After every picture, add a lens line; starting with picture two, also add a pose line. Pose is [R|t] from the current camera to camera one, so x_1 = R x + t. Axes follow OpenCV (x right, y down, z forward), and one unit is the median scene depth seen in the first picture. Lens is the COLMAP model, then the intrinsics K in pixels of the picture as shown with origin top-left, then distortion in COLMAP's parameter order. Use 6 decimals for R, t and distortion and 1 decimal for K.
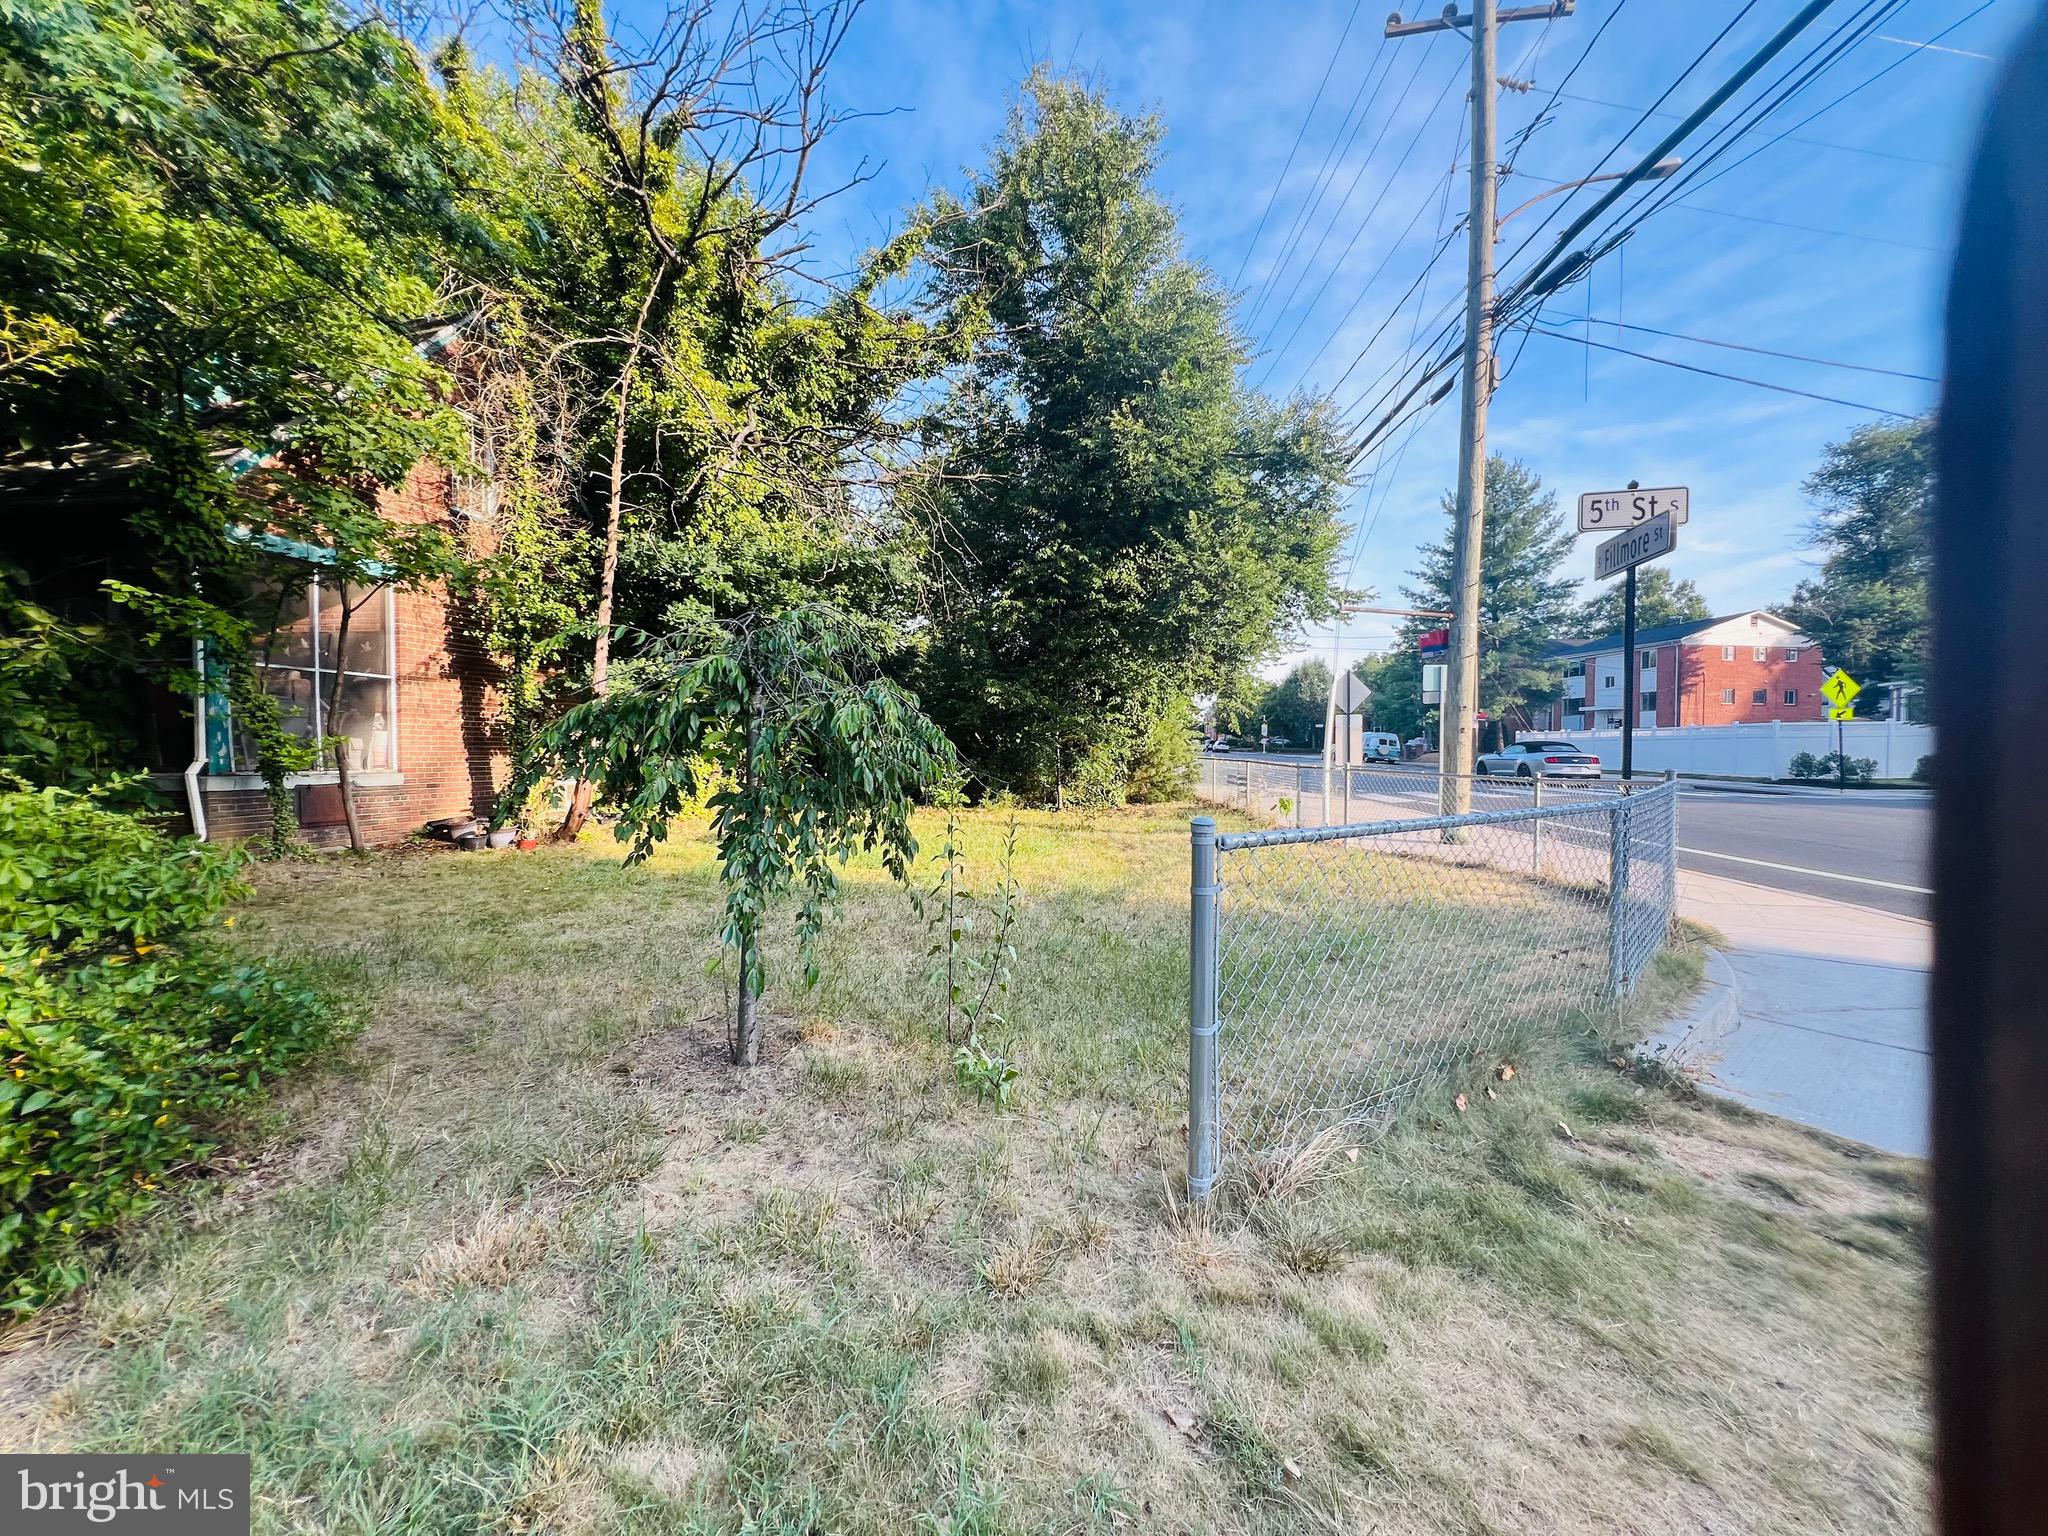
lens RADIAL K [[818.3, 0, 1030.3], [0, 818.3, 767.6], [0, 0, 1]] dist [0.000817, -0.000258]
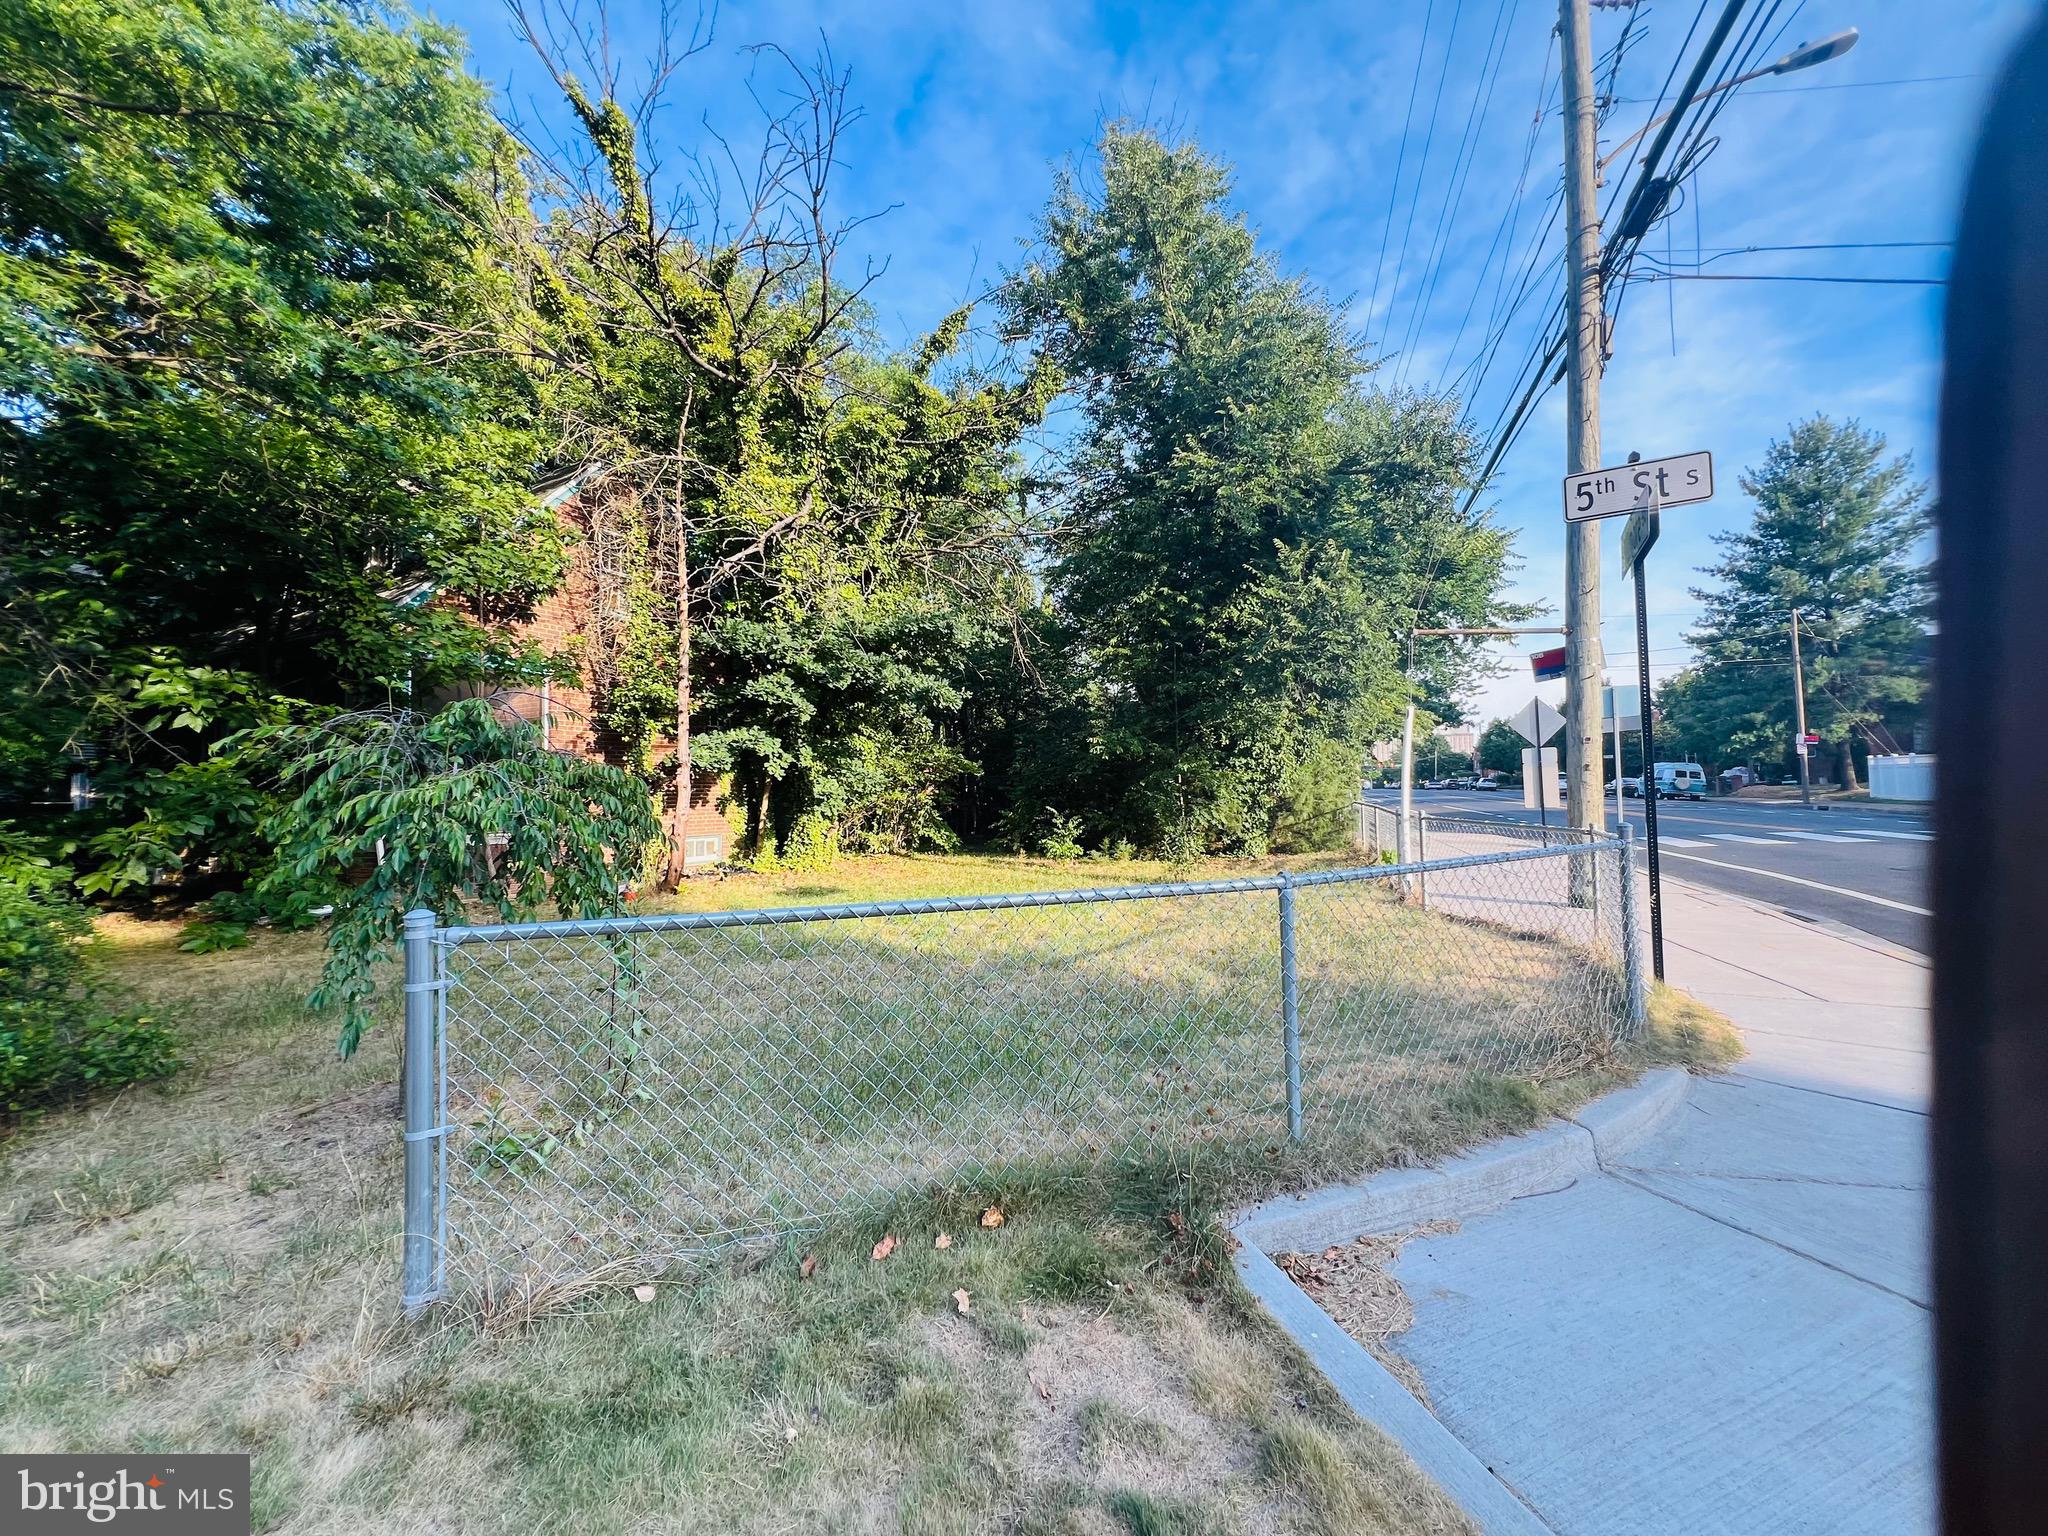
lens RADIAL K [[818.3, 0, 1029.3], [0, 818.3, 769.0], [0, 0, 1]] dist [0.000817, -0.000258]
pose [[0.955635, -0.034228, -0.292560, 0.186973], [0.018350, 0.998214, -0.056845, -0.006124], [0.293983, 0.048955, 0.954556, 0.044075]]
